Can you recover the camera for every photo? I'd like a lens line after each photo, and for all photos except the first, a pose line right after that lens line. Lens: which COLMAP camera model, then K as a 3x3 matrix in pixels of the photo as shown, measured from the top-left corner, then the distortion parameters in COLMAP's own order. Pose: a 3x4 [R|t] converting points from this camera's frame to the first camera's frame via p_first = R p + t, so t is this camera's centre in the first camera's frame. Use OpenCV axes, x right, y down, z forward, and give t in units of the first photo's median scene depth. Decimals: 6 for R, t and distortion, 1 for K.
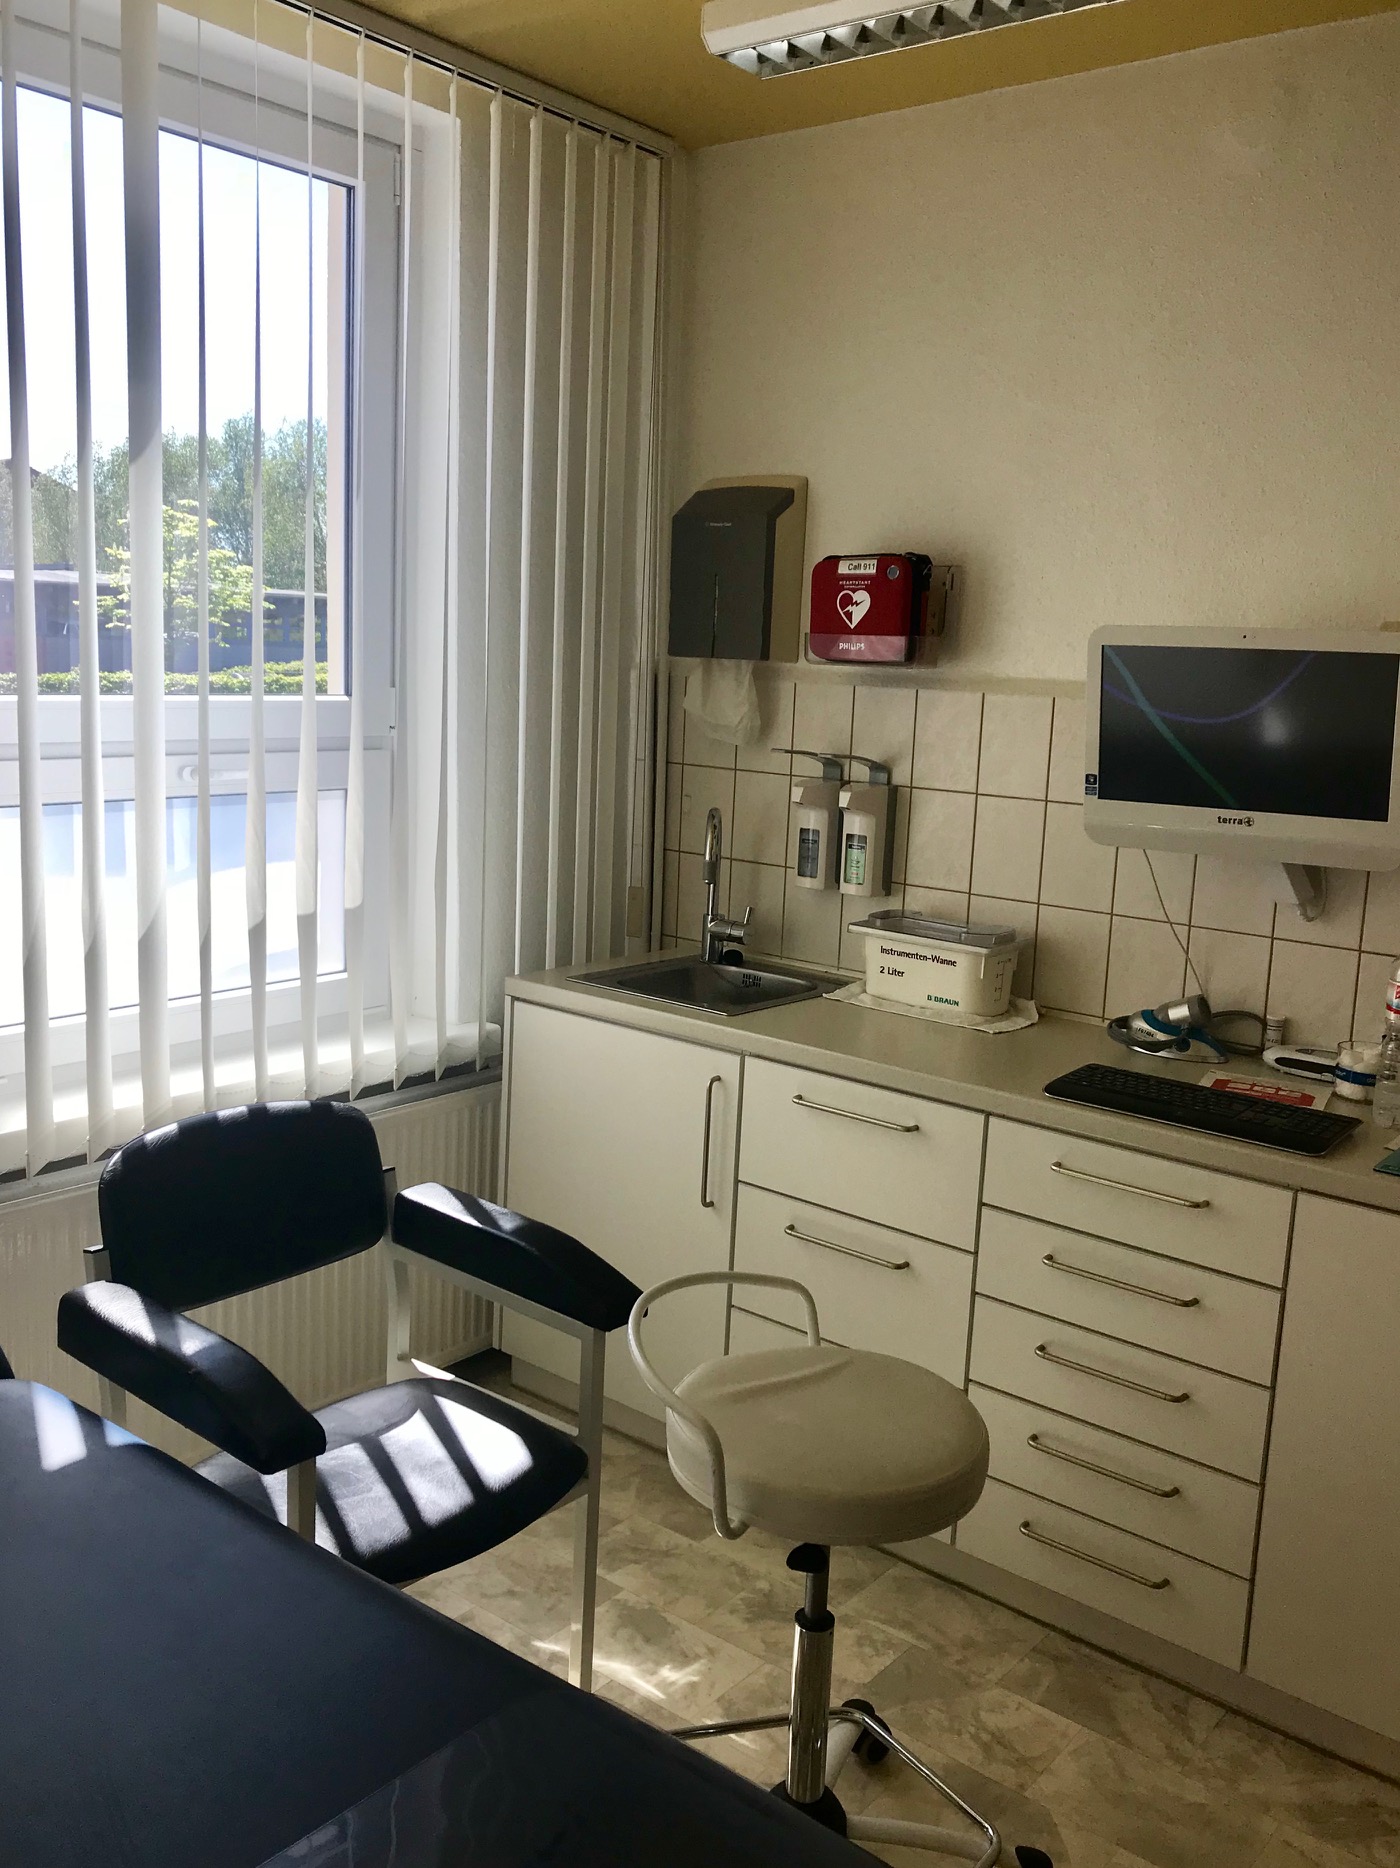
lens RADIAL K [[1551.9, 0, 699.9], [0, 1551.9, 932.4], [0, 0, 1]] dist [-0.014682, -0.014143]
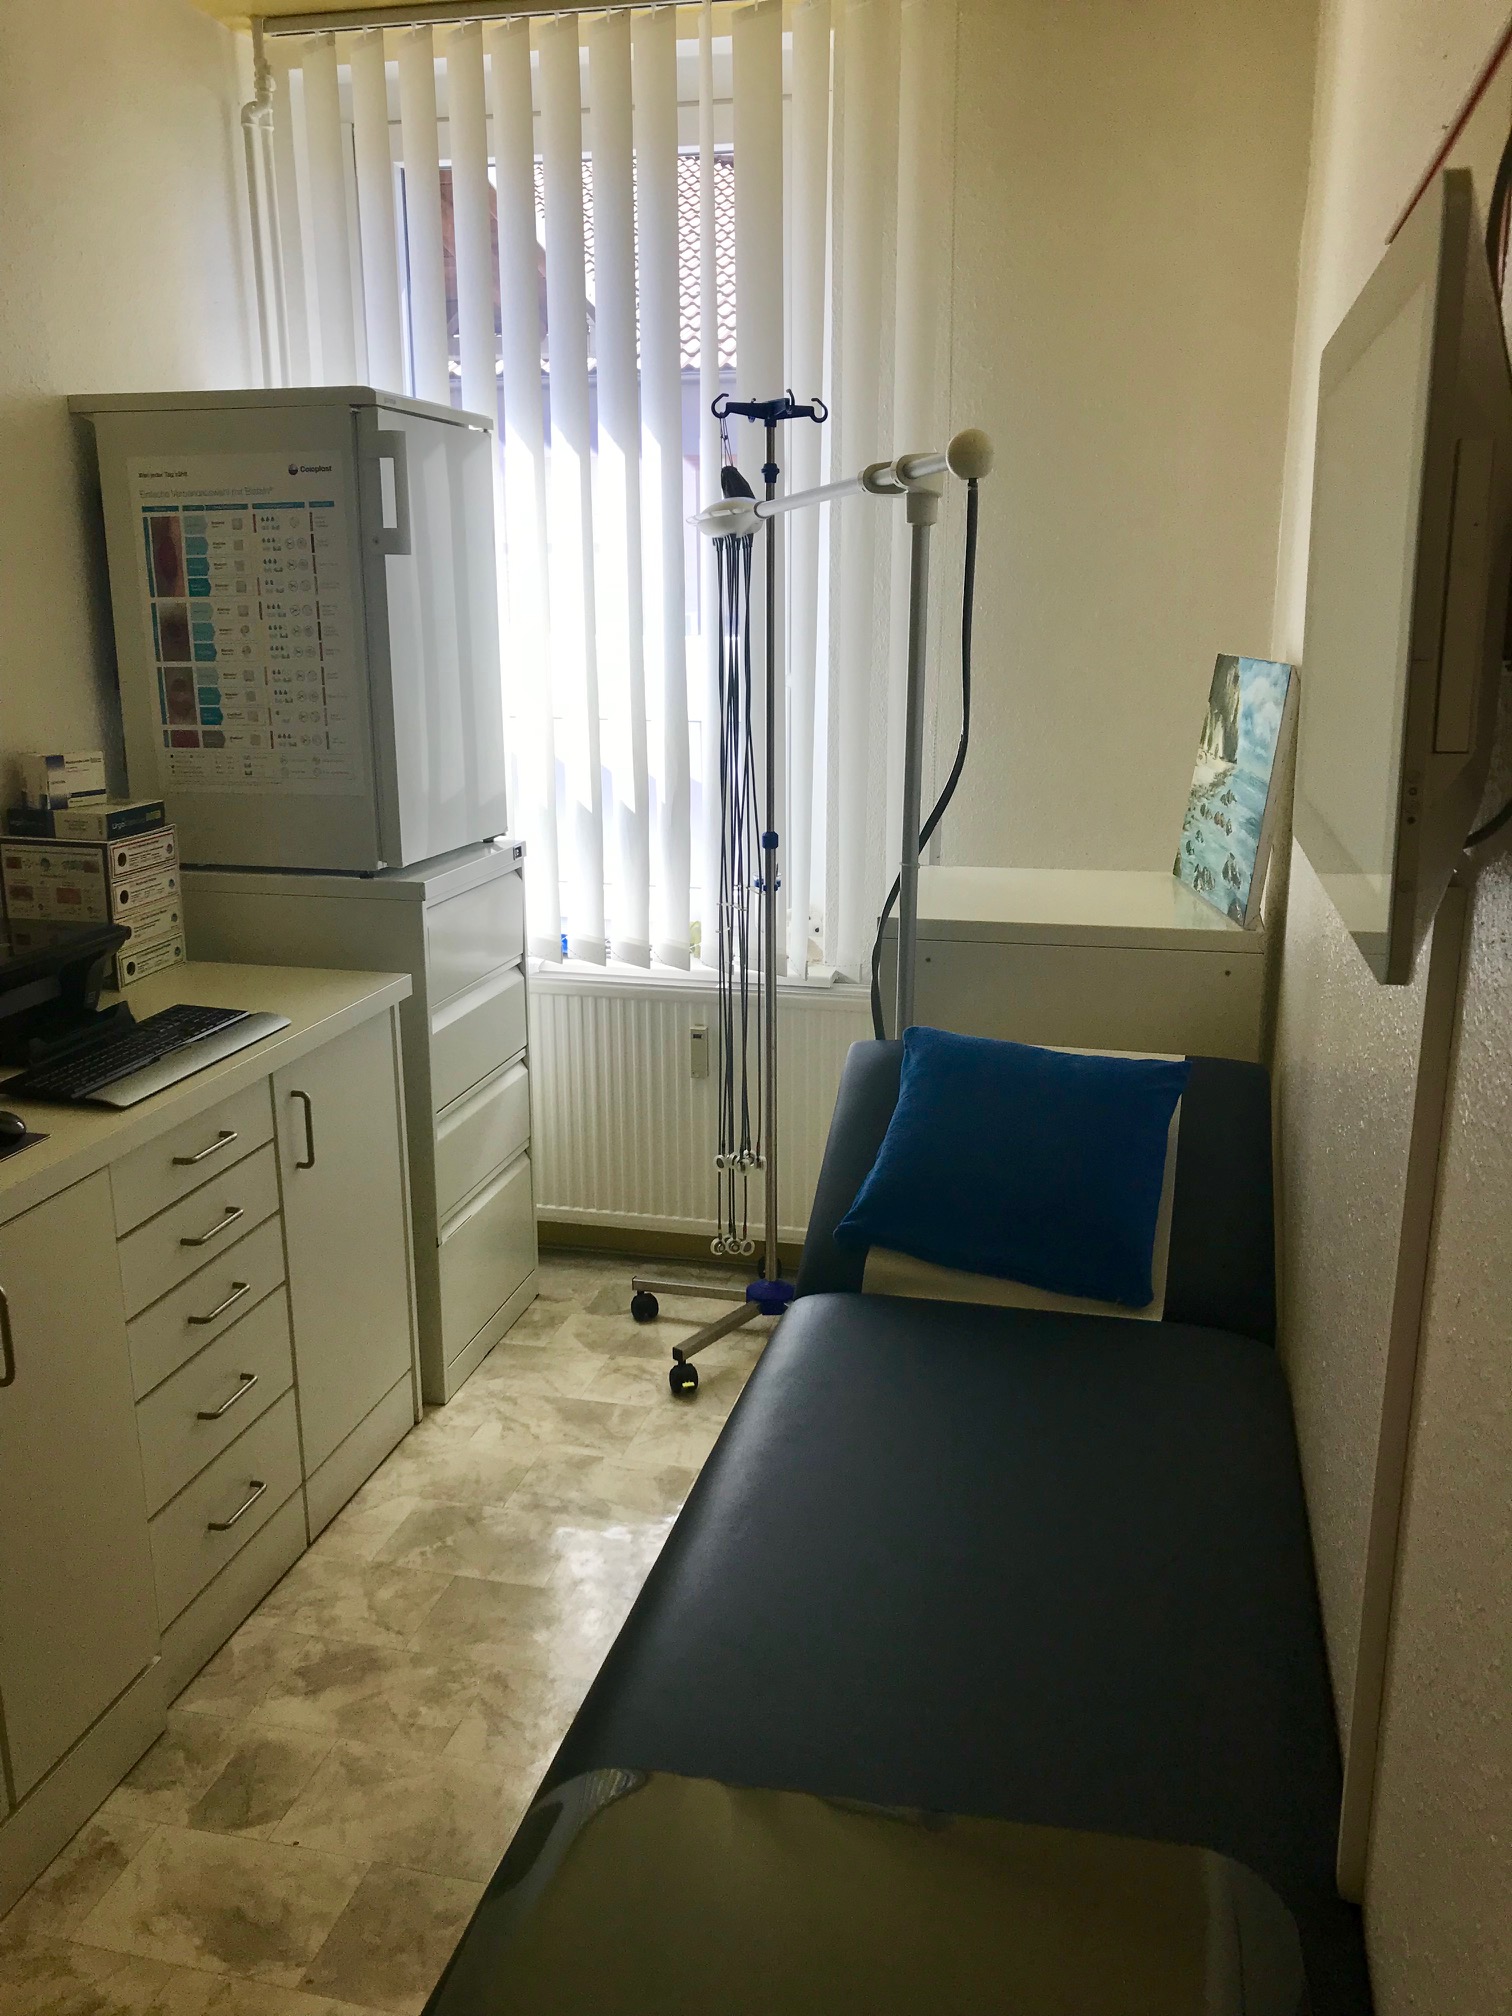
lens RADIAL K [[1674.8, 0, 756.7], [0, 1674.8, 1007.7], [0, 0, 1]] dist [-0.014682, -0.014143]
pose [[-0.902745, 0.057949, -0.426255, 0.678906], [-0.120163, 0.917472, 0.379217, -0.329218], [0.413052, 0.393557, -0.821280, 2.042184]]
